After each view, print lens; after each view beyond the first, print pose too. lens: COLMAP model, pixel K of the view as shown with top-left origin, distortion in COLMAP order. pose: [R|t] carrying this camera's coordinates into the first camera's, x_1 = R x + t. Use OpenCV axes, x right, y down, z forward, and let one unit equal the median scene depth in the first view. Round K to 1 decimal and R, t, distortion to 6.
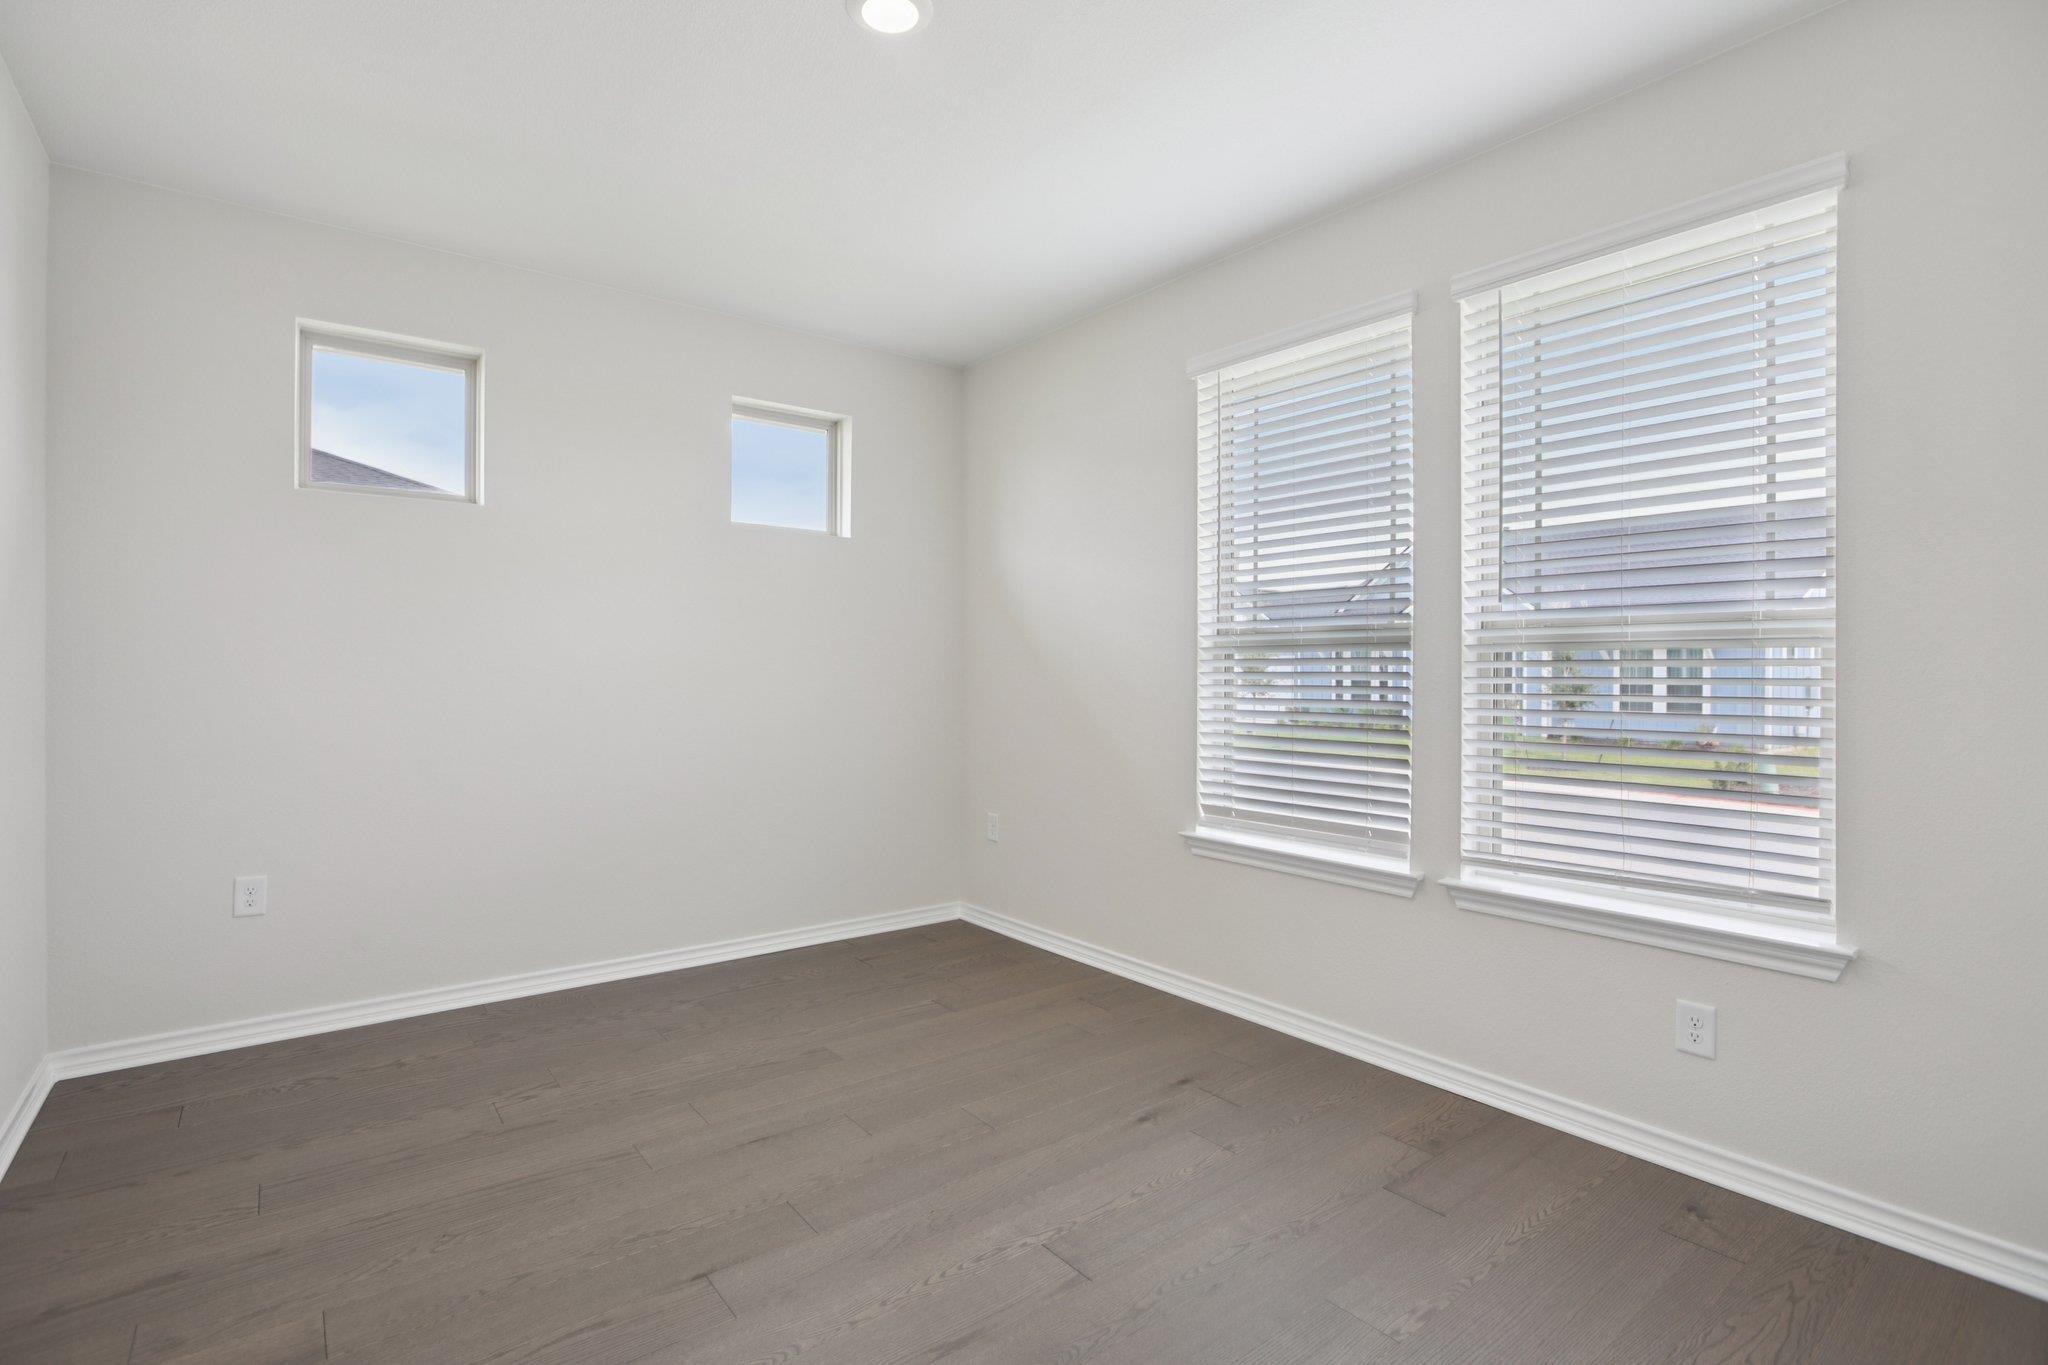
lens RADIAL K [[953.5, 0, 1012.8], [0, 953.5, 671.6], [0, 0, 1]] dist [-0.043347, 0.003960]
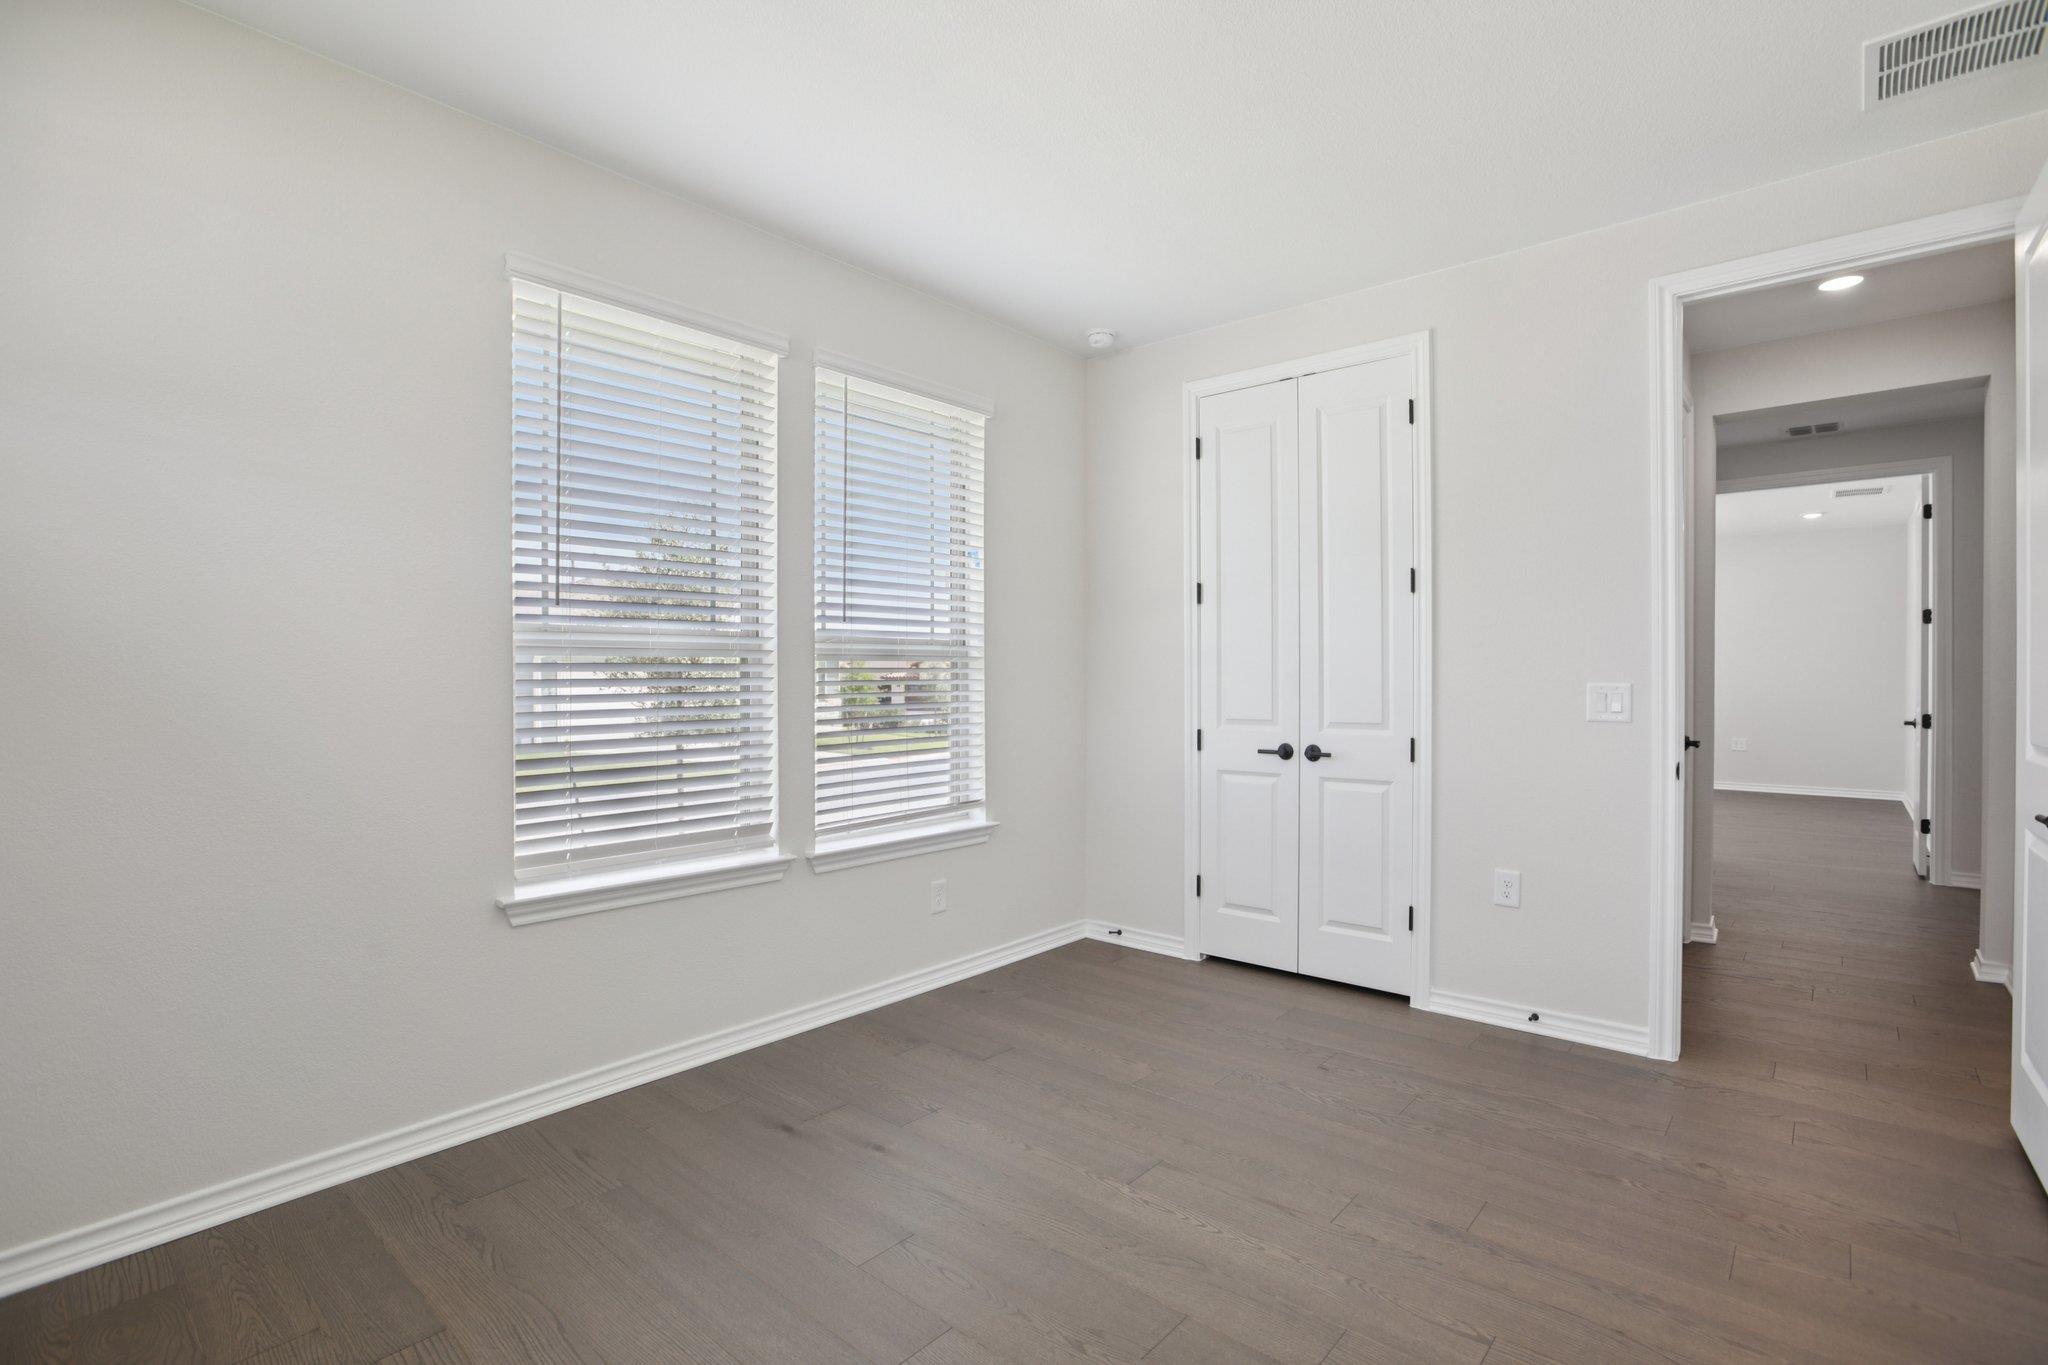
lens RADIAL K [[952.0, 0, 1018.3], [0, 952.0, 679.2], [0, 0, 1]] dist [-0.034022, 0.001371]
pose [[-0.183152, -0.008242, 0.983050, -0.749556], [-0.000312, 0.999965, 0.008326, -0.007126], [-0.983085, 0.001219, -0.183148, 0.946517]]
